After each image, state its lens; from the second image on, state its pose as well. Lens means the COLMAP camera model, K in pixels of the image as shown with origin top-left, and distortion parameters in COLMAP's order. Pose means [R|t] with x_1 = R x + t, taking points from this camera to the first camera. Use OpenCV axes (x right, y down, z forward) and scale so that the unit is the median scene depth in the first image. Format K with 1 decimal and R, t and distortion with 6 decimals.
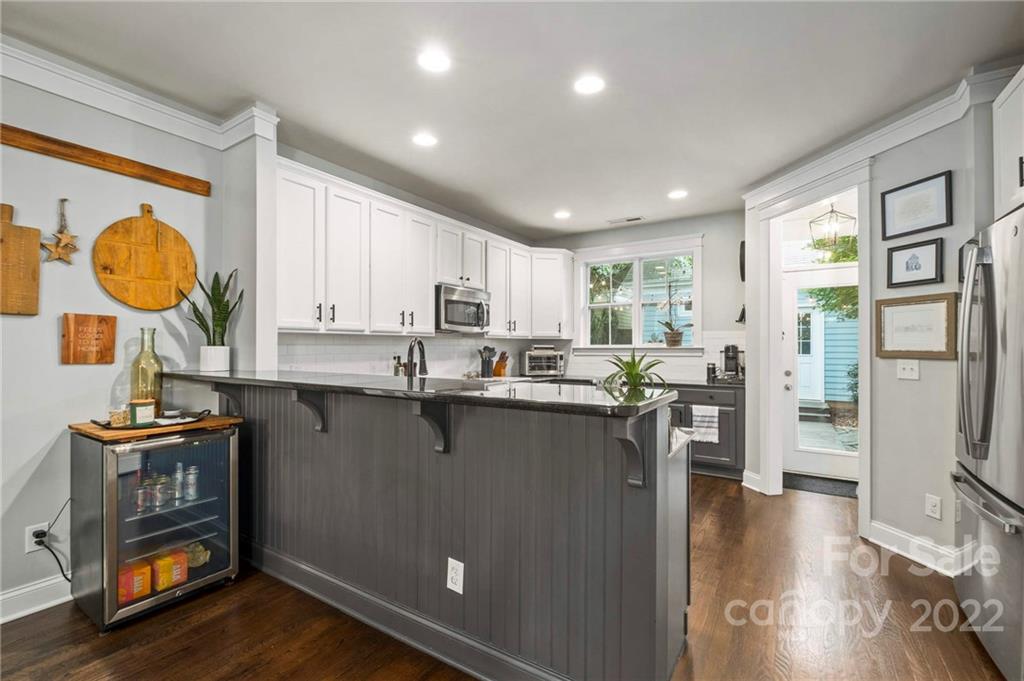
lens RADIAL K [[449.9, 0, 509.3], [0, 449.9, 343.4], [0, 0, 1]] dist [-0.002669, -0.000590]
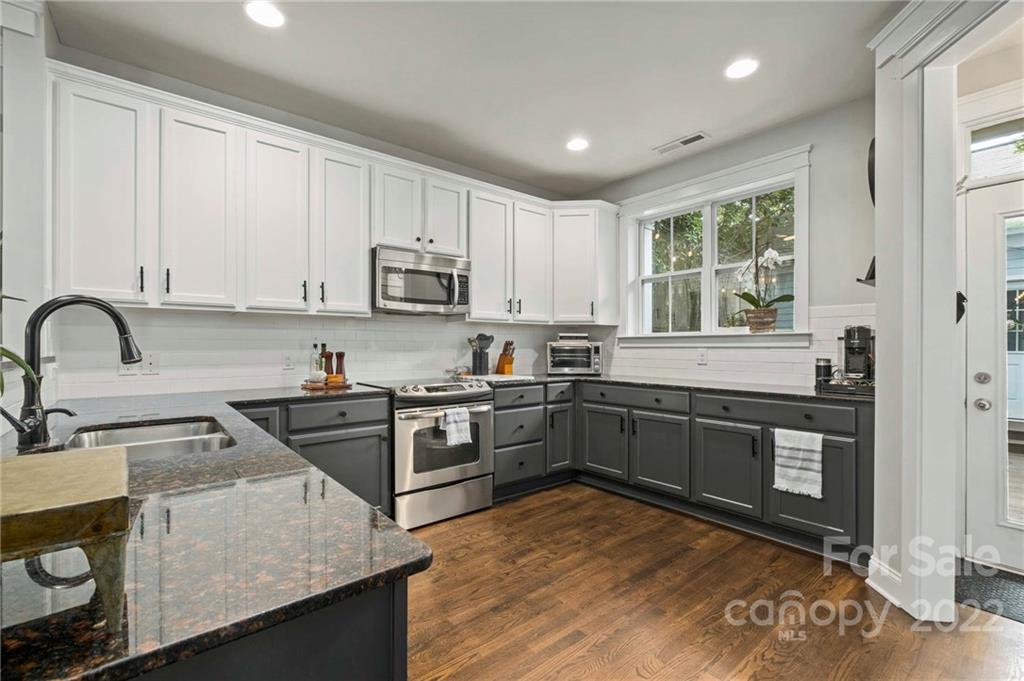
lens RADIAL K [[449.9, 0, 509.3], [0, 449.9, 343.4], [0, 0, 1]] dist [-0.002669, -0.000590]
pose [[0.953517, -0.000931, -0.301338, 0.264632], [0.001595, 0.999997, 0.001957, 0.025260], [0.301335, -0.002347, 0.953515, 0.349613]]
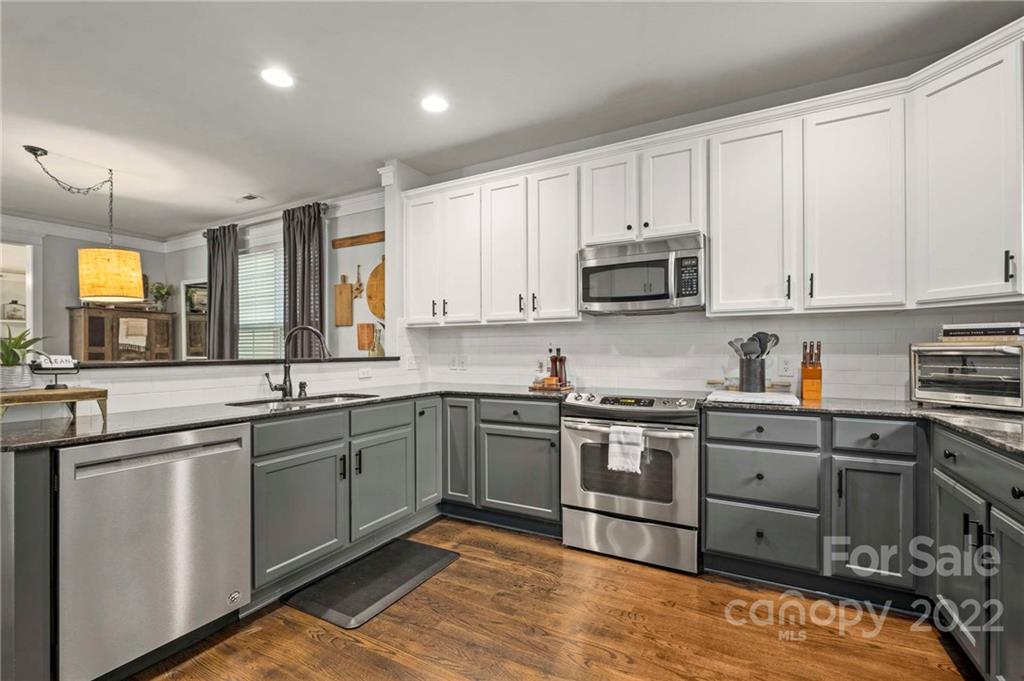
lens RADIAL K [[447.5, 0, 512.5], [0, 447.5, 350.2], [0, 0, 1]] dist [-0.004715, -0.000497]
pose [[0.076105, -0.001078, -0.997099, 0.528706], [0.009687, 0.999953, -0.000342, 0.029091], [0.997053, -0.009633, 0.076112, 0.804217]]
